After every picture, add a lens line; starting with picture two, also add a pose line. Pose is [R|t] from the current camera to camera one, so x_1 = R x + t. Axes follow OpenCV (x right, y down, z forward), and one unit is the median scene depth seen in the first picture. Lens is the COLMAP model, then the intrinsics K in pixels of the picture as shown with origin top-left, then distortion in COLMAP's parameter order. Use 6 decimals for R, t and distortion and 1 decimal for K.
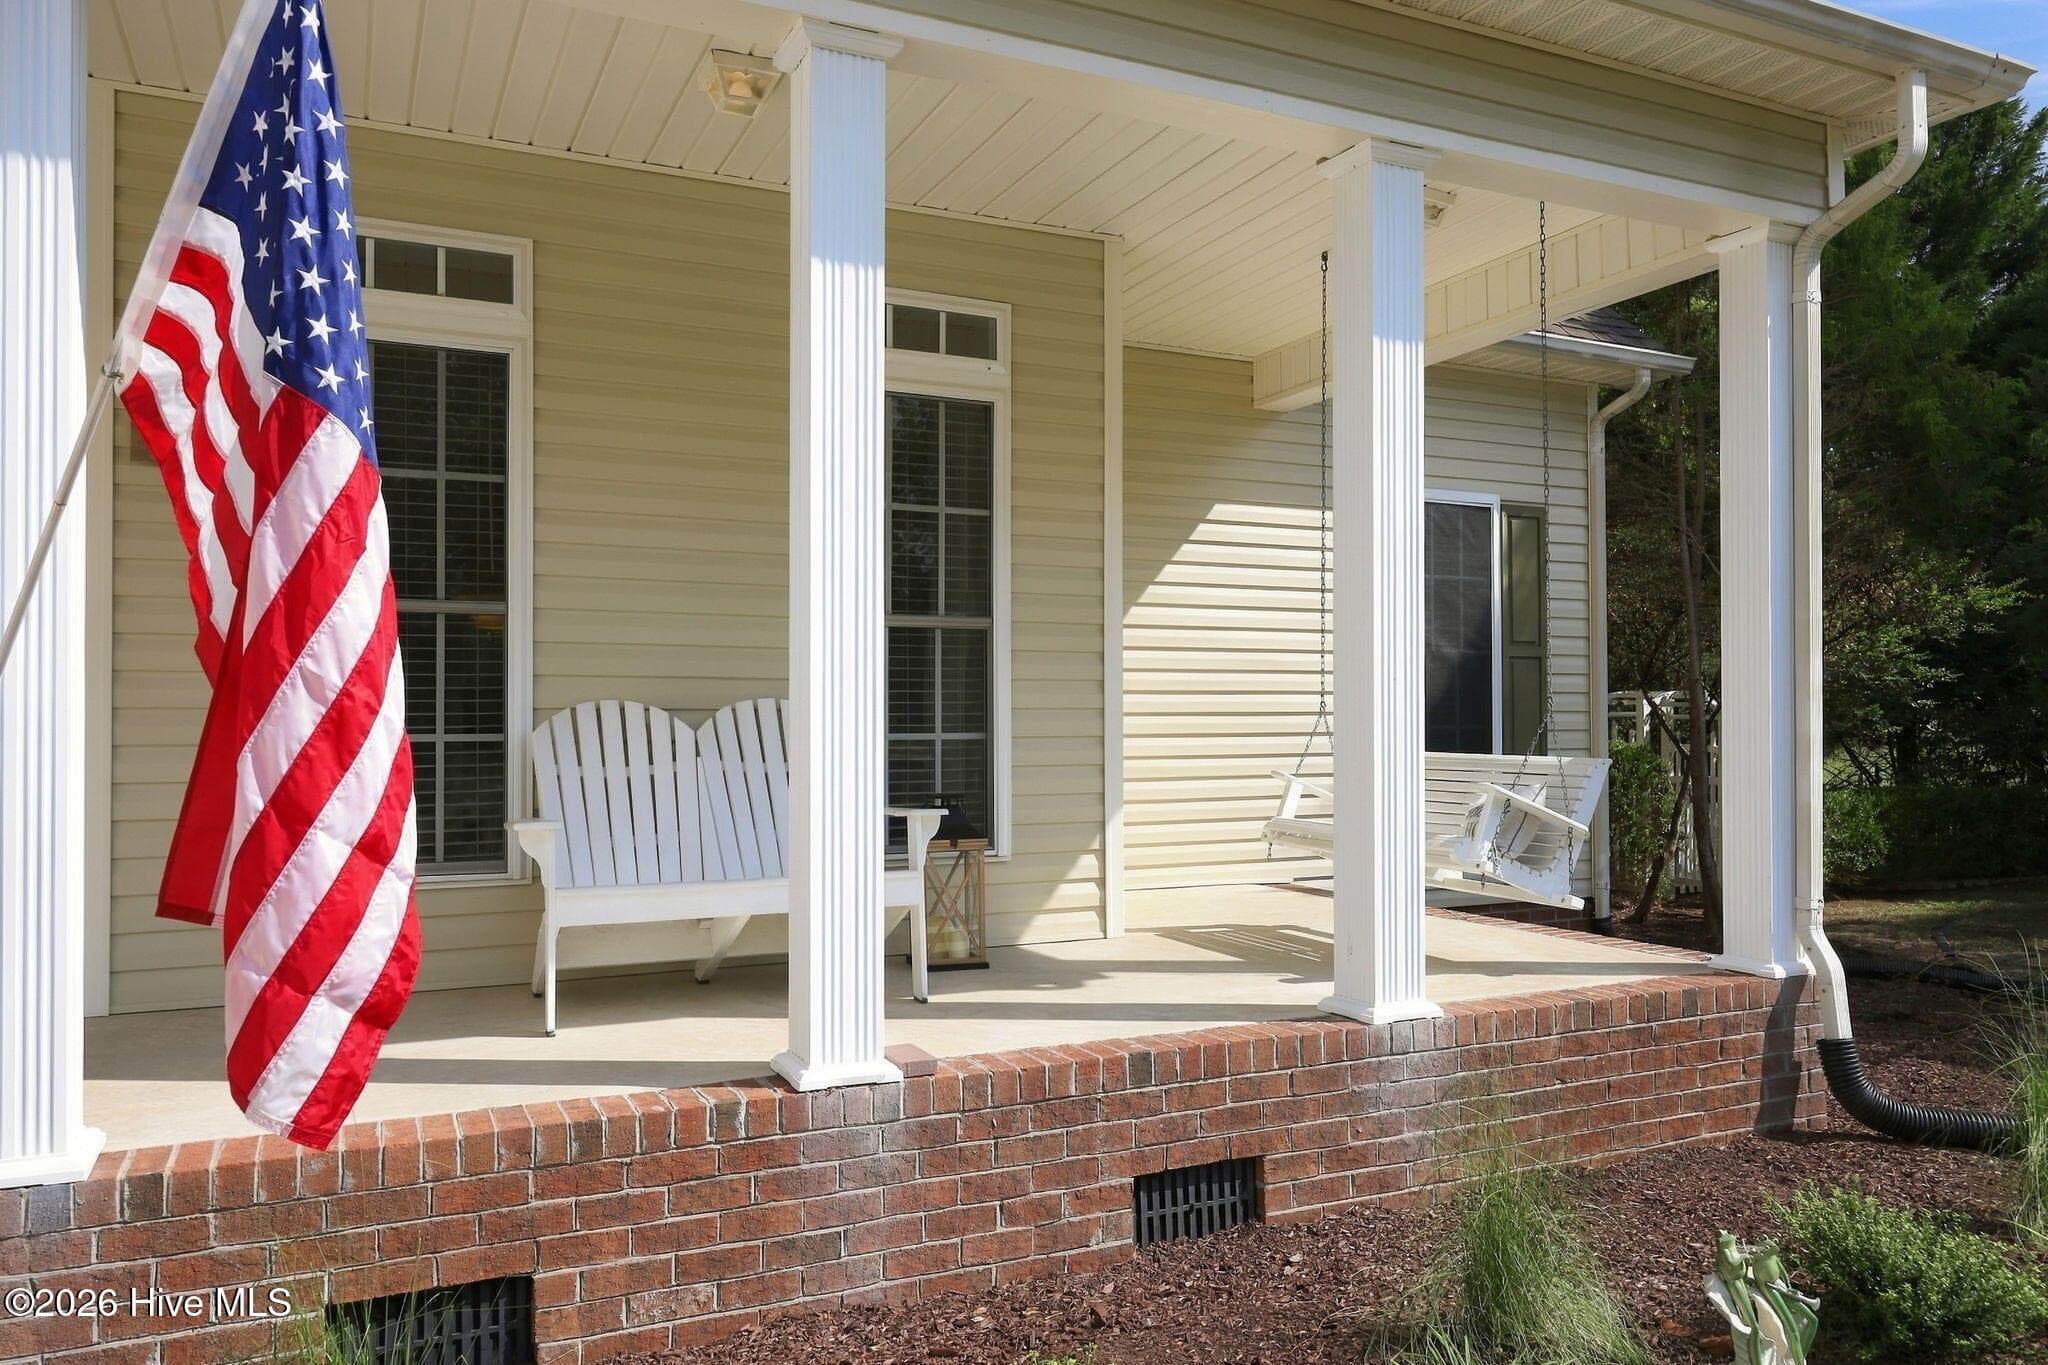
lens RADIAL K [[1440.6, 0, 1017.6], [0, 1440.6, 690.3], [0, 0, 1]] dist [0.004731, -0.001597]
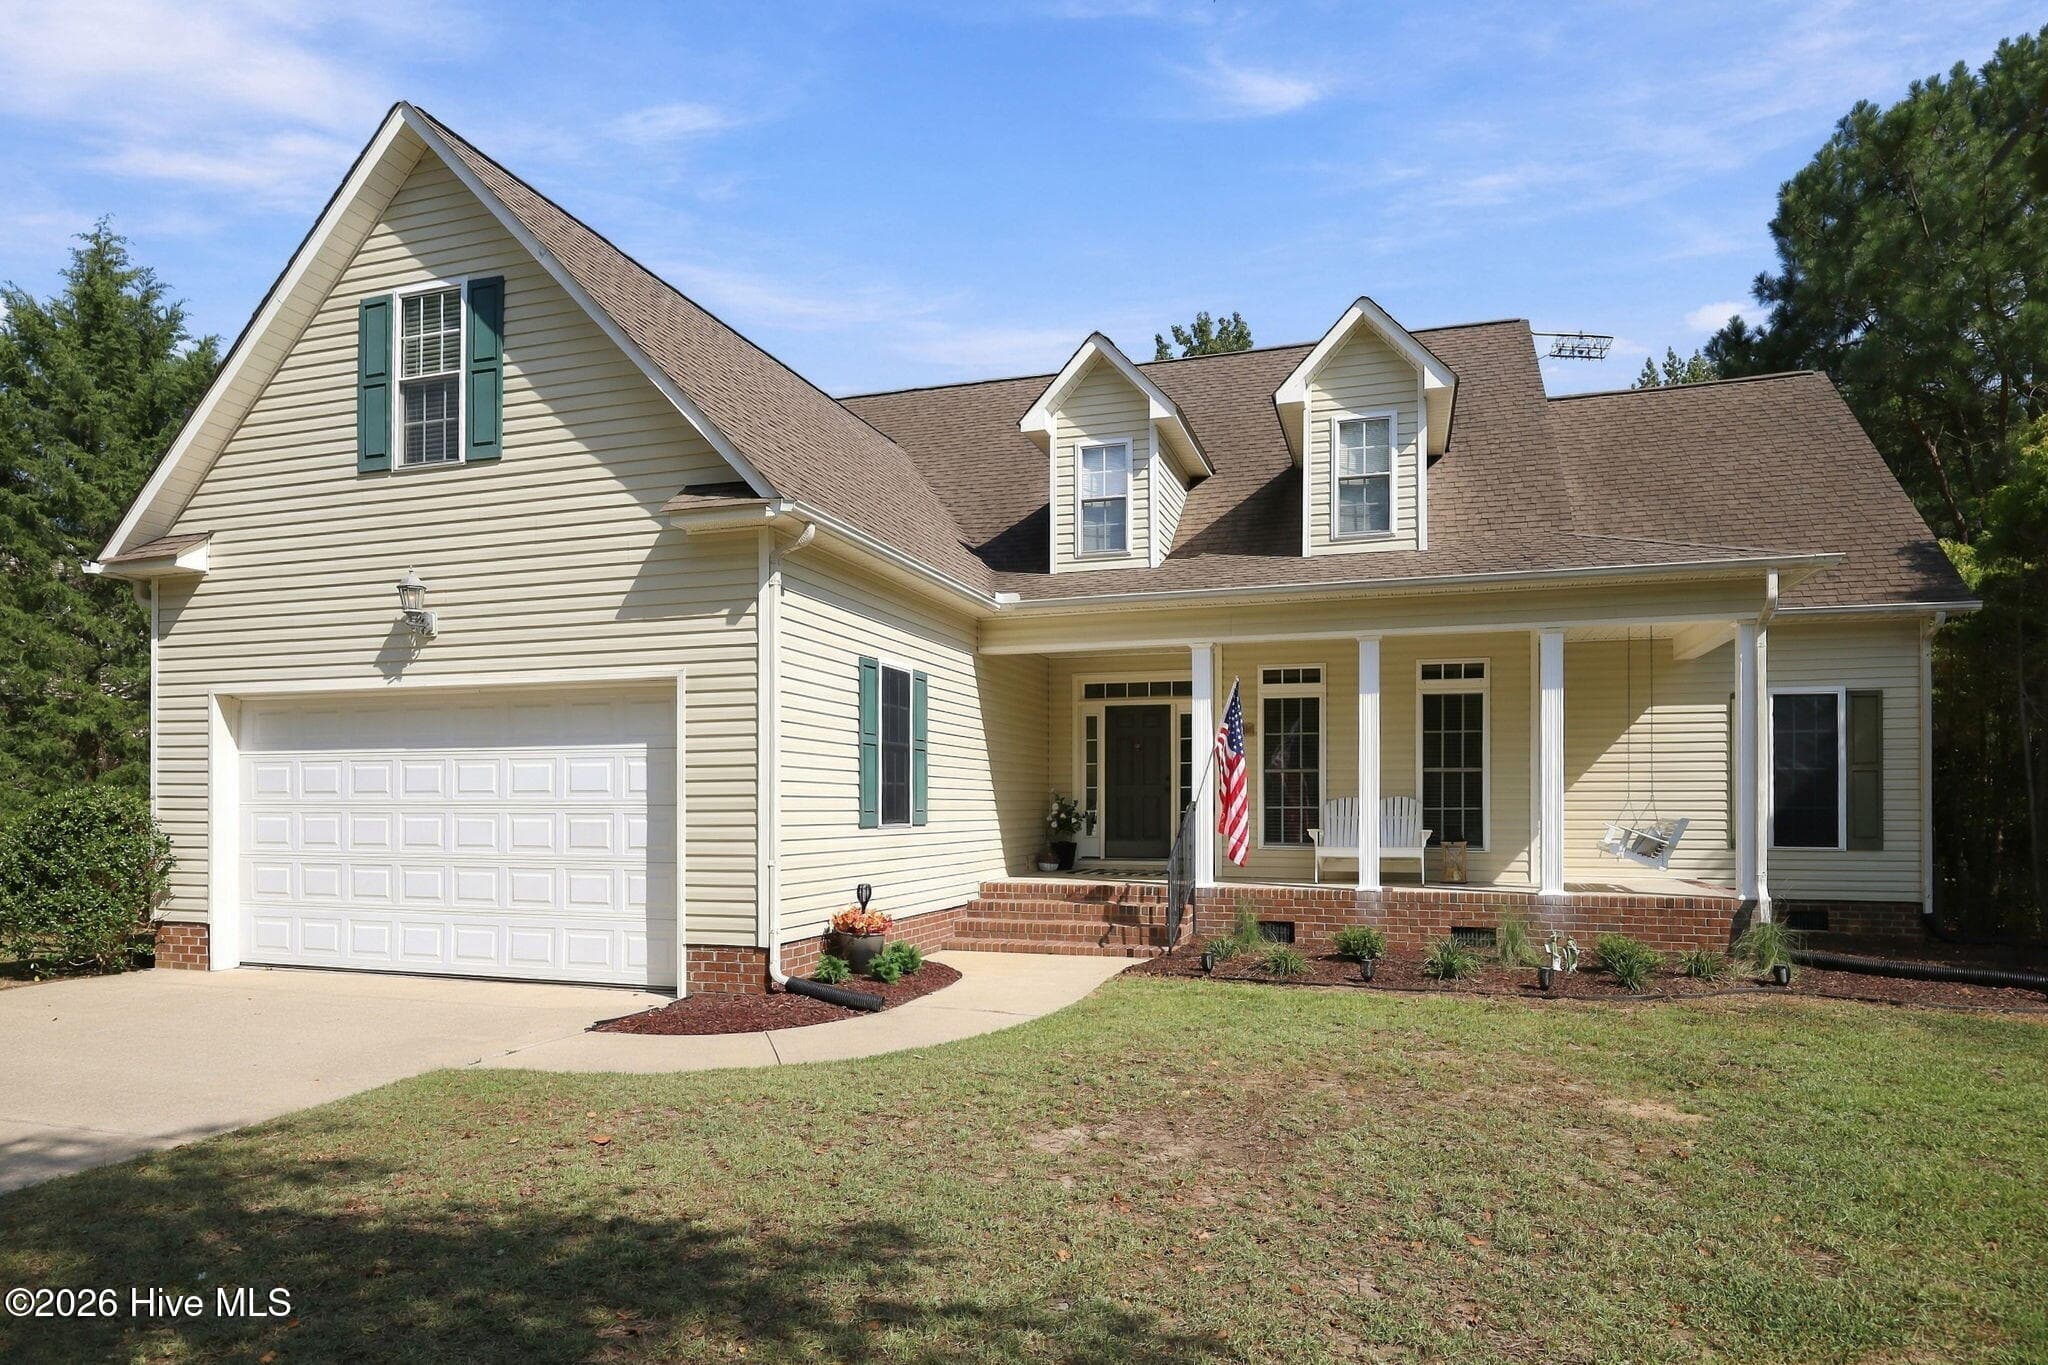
lens RADIAL K [[1192.8, 0, 1025.9], [0, 1192.8, 785.5], [0, 0, 1]] dist [-0.004558, -0.000364]
pose [[0.722265, -0.005102, -0.691598, 1.200466], [0.012005, 0.999915, 0.005161, -0.047058], [0.691512, -0.012030, 0.722265, -1.674003]]
